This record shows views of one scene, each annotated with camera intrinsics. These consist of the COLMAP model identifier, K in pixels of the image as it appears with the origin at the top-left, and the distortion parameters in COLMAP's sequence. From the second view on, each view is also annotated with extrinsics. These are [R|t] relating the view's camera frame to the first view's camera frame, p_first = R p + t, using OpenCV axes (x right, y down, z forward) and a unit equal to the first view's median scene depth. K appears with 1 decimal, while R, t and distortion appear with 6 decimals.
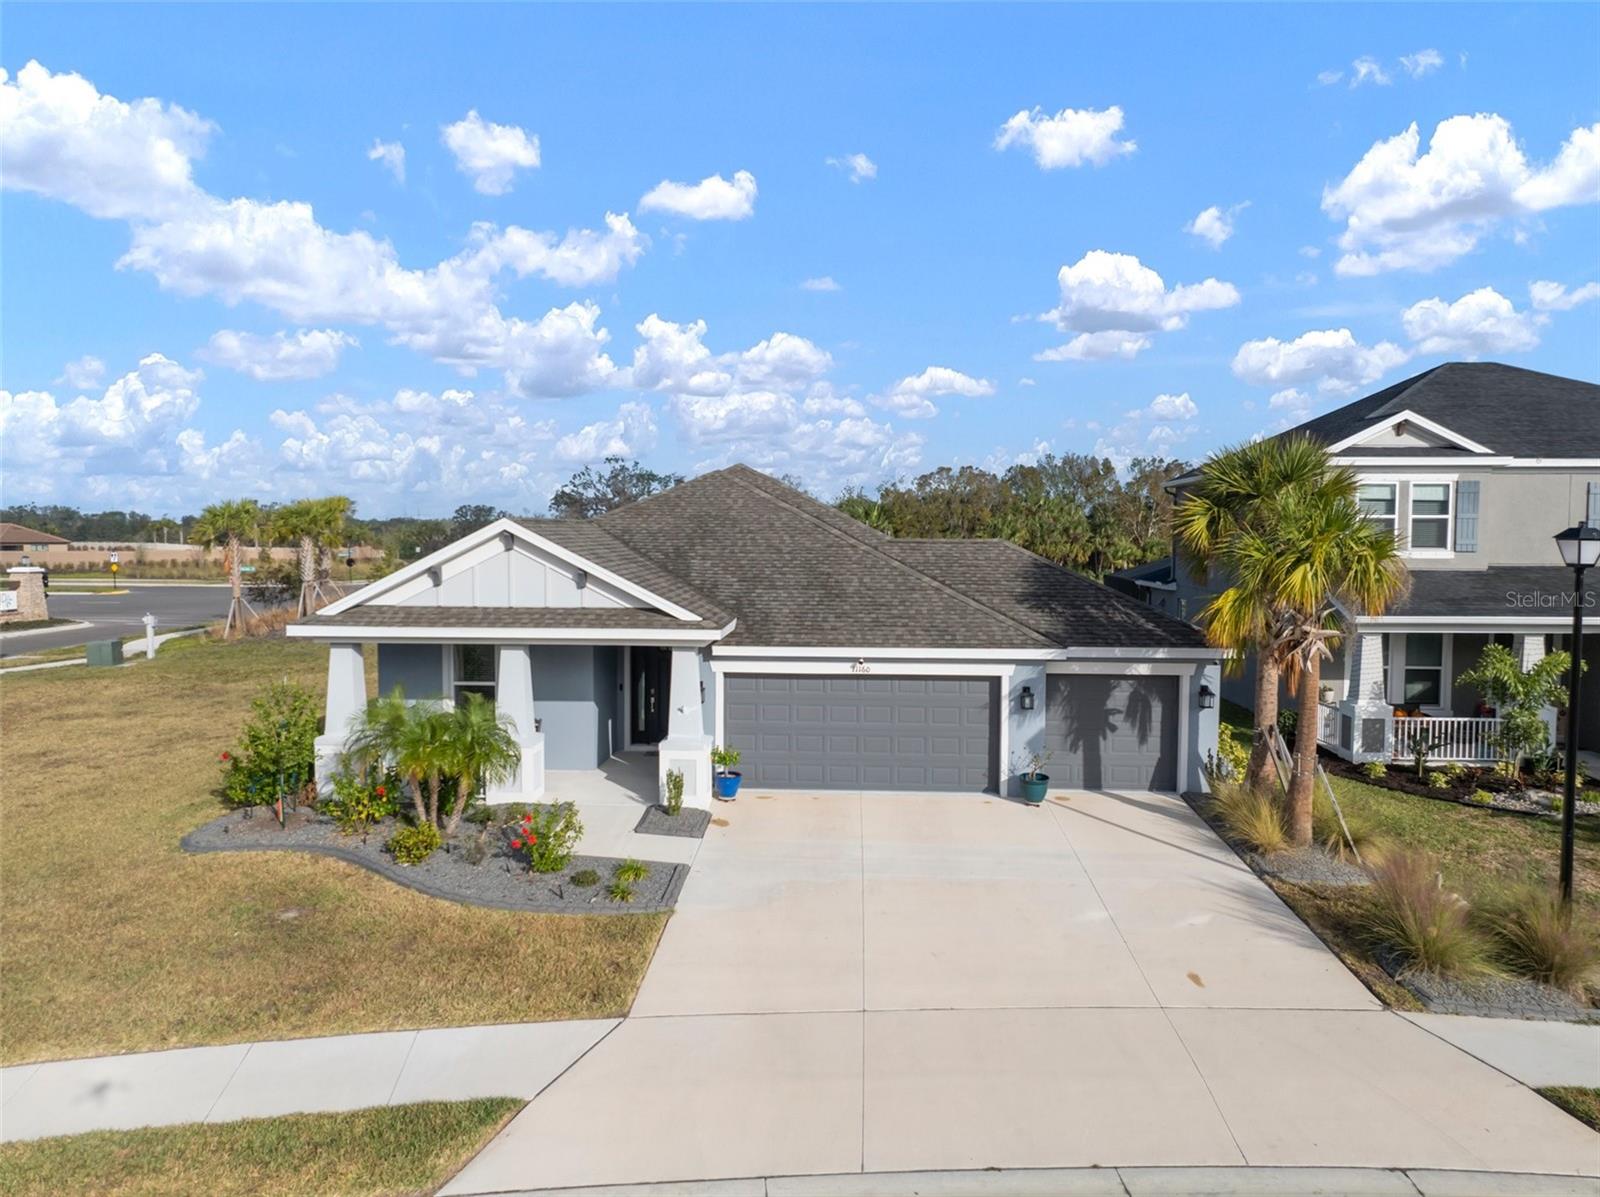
lens RADIAL K [[1123.2, 0, 802.3], [0, 1123.2, 602.4], [0, 0, 1]] dist [0.003715, -0.007434]
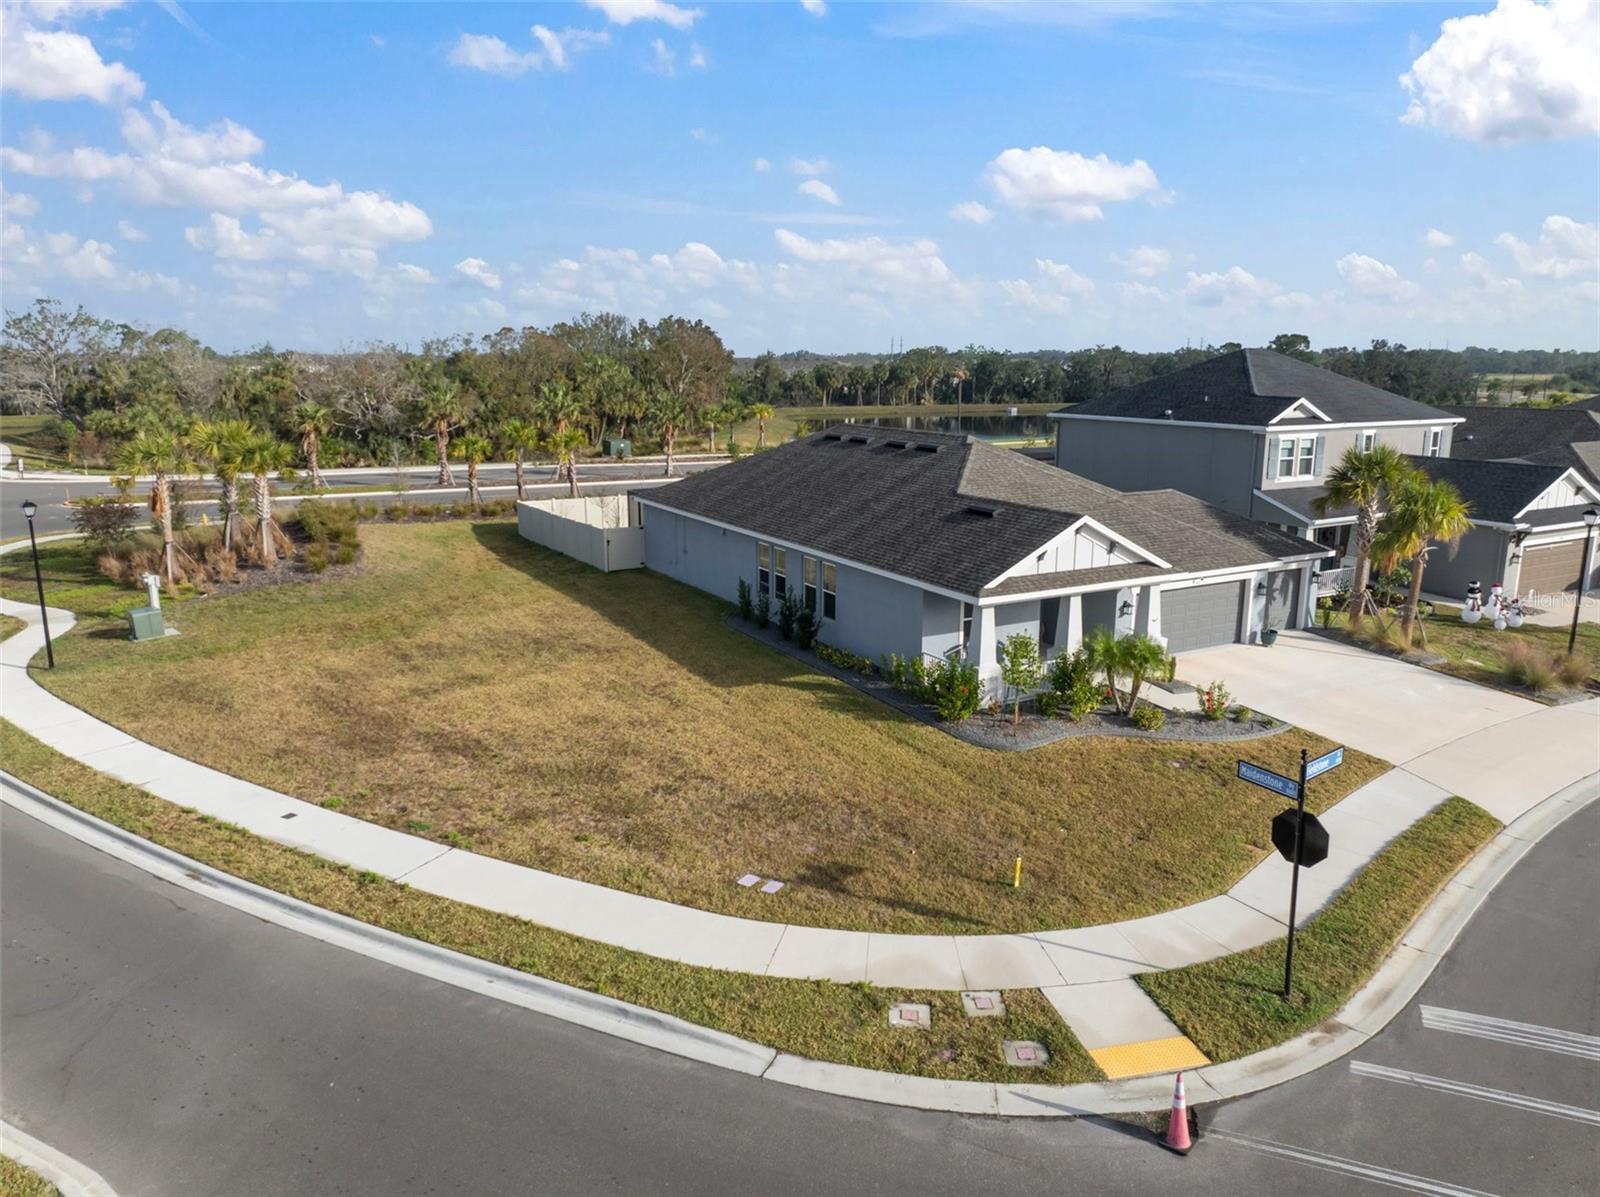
lens RADIAL K [[1123.2, 0, 802.3], [0, 1123.2, 602.4], [0, 0, 1]] dist [0.003715, -0.007434]
pose [[0.840657, -0.118845, 0.528366, -1.352337], [0.035603, 0.985642, 0.165054, -0.214069], [-0.540396, -0.119943, 0.832818, -0.105494]]
